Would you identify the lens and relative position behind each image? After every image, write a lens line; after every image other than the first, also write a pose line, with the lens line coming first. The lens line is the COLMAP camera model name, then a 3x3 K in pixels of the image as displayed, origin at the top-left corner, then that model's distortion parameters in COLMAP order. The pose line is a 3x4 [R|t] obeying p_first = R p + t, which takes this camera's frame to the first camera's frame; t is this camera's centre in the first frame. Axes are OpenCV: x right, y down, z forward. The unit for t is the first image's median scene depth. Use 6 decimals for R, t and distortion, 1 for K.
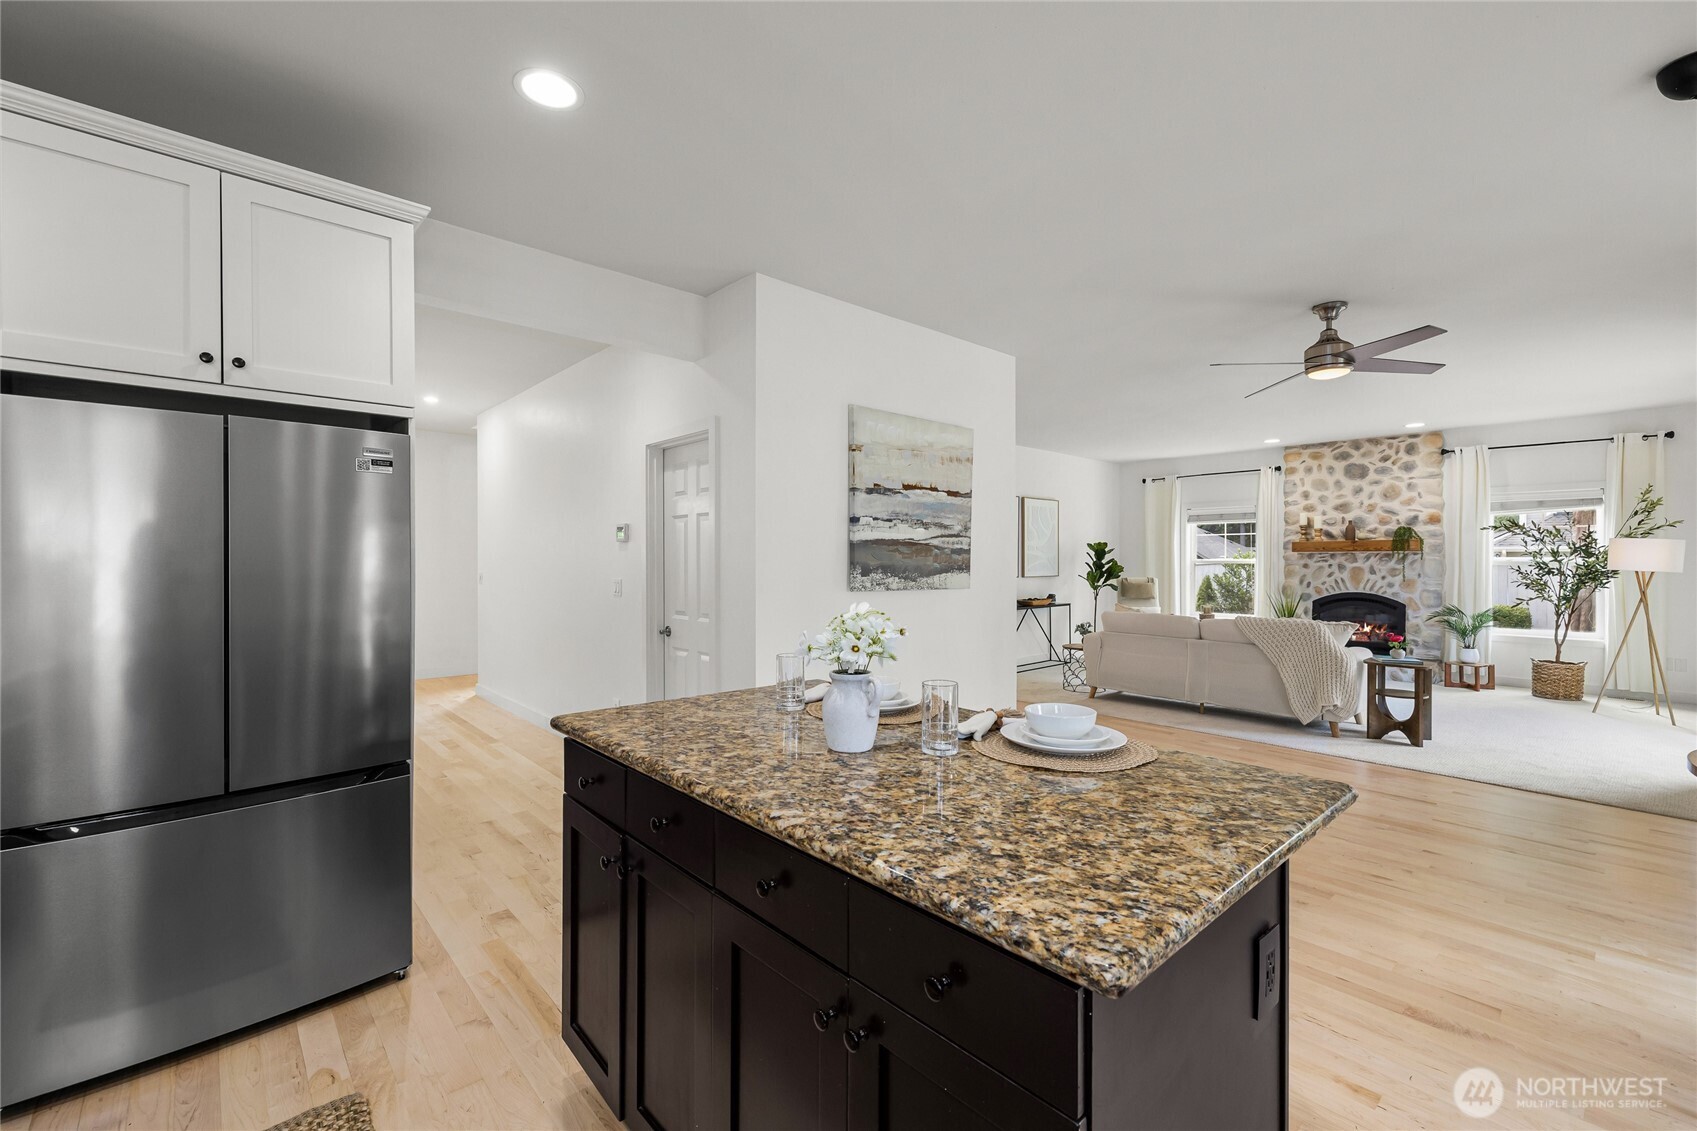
lens RADIAL K [[726.0, 0, 844.1], [0, 726.0, 561.7], [0, 0, 1]] dist [-0.009385, -0.000127]
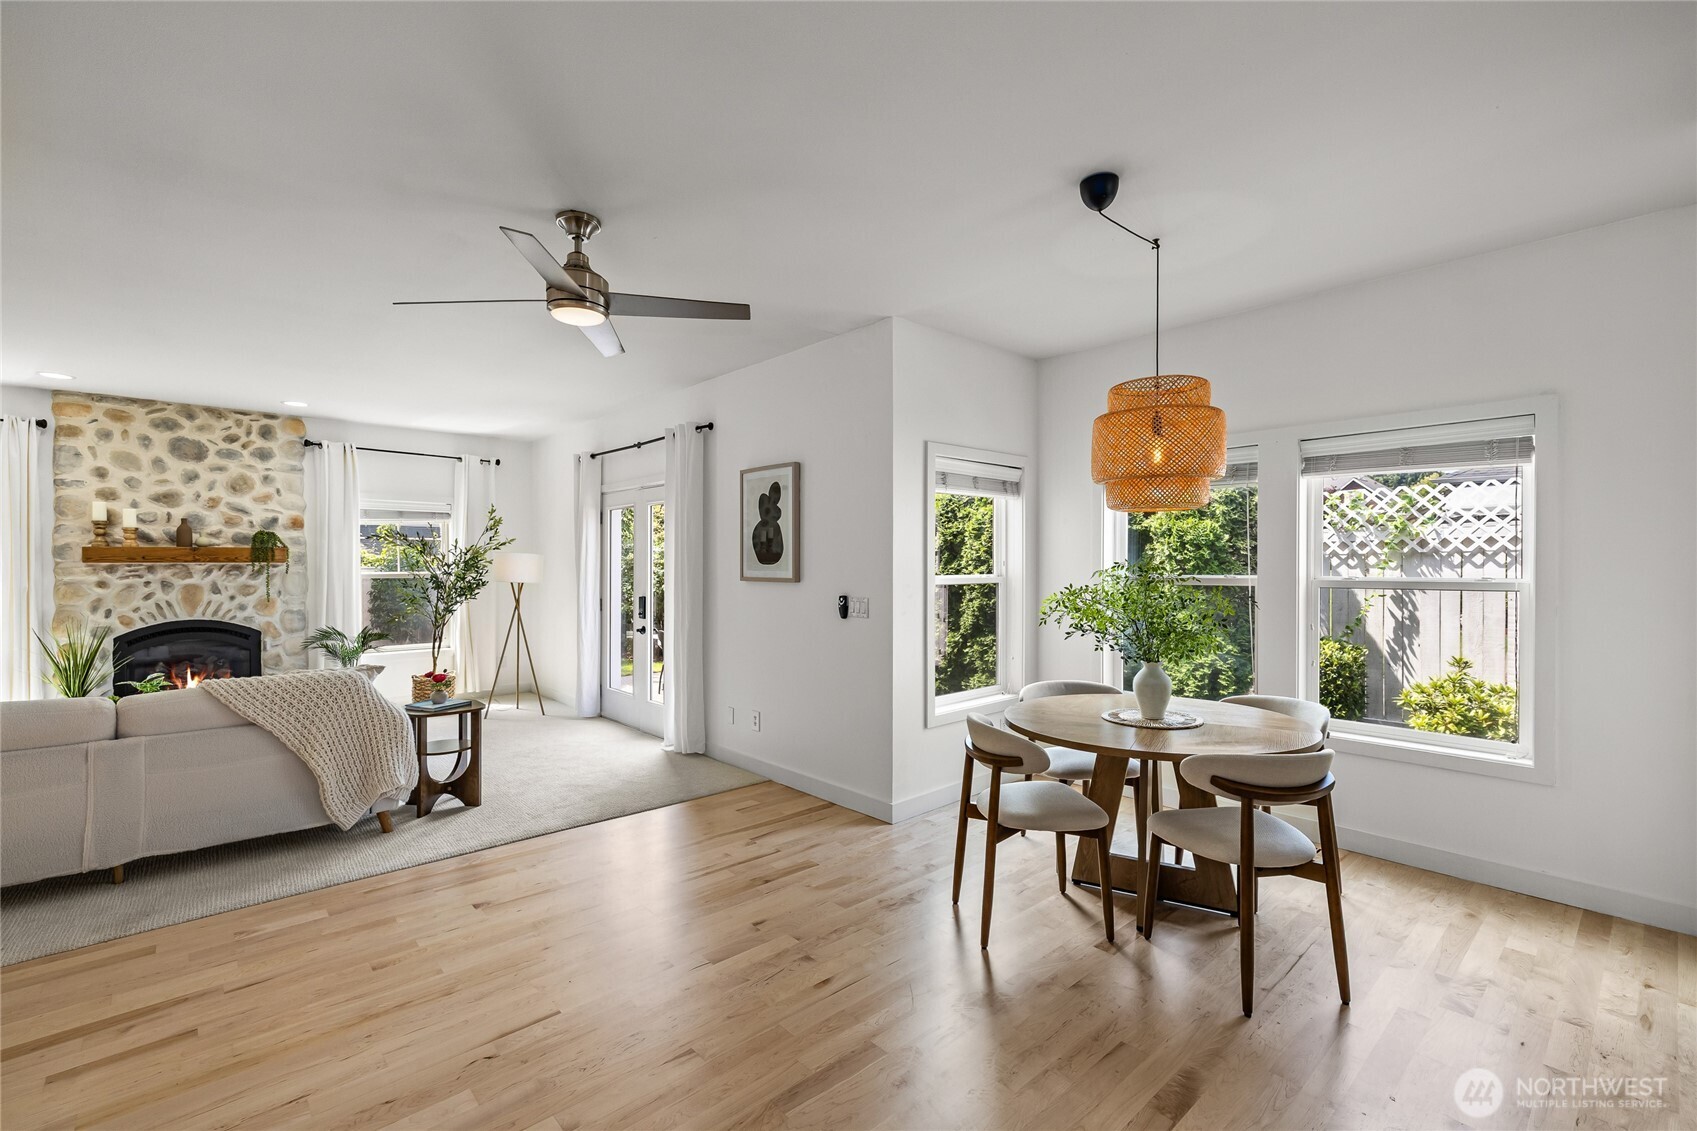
lens RADIAL K [[726.0, 0, 841.8], [0, 726.0, 565.5], [0, 0, 1]] dist [-0.009385, -0.000127]
pose [[-0.030473, -0.001145, 0.999535, -0.018518], [0.004850, 0.999987, 0.001293, -0.008847], [-0.999524, 0.004887, -0.030467, 0.385844]]
